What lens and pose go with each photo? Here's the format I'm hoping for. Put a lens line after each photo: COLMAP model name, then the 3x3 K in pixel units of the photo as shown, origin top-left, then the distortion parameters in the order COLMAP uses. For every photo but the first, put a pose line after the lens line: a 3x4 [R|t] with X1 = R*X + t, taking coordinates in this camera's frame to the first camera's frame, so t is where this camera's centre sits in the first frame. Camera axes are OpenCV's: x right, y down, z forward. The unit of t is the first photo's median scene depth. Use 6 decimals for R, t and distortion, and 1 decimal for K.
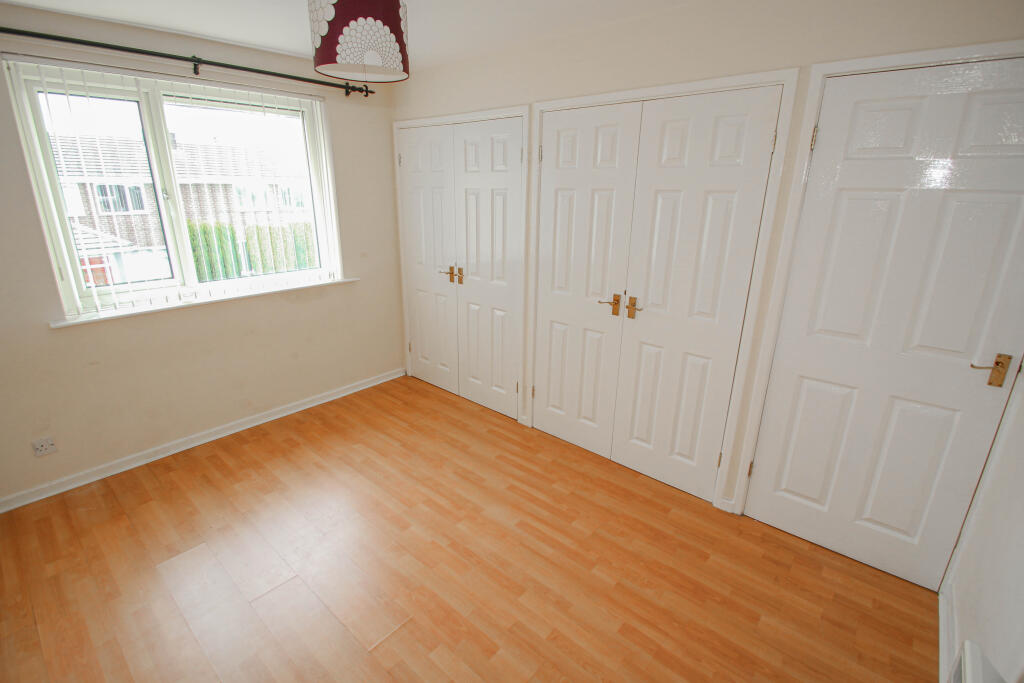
lens RADIAL K [[478.5, 0, 506.9], [0, 478.5, 339.6], [0, 0, 1]] dist [-0.000856, -0.000311]
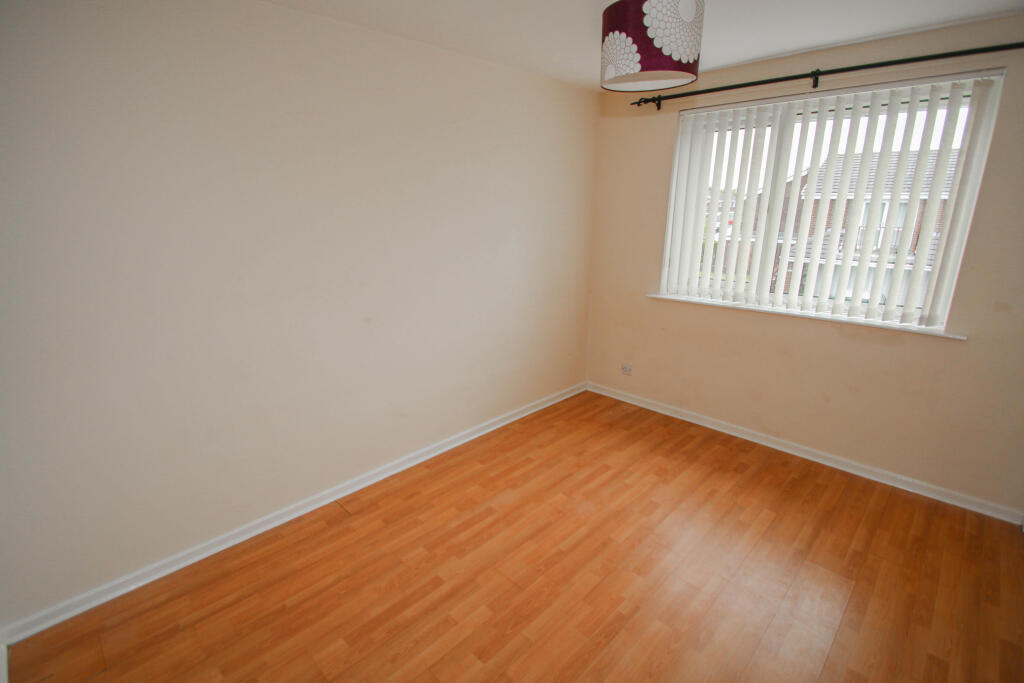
lens RADIAL K [[478.5, 0, 506.9], [0, 478.5, 339.6], [0, 0, 1]] dist [-0.000856, -0.000311]
pose [[-0.068301, 0.265095, -0.961800, 0.491912], [-0.295444, 0.915435, 0.273296, -0.161697], [0.952916, 0.302824, 0.015796, 0.541975]]
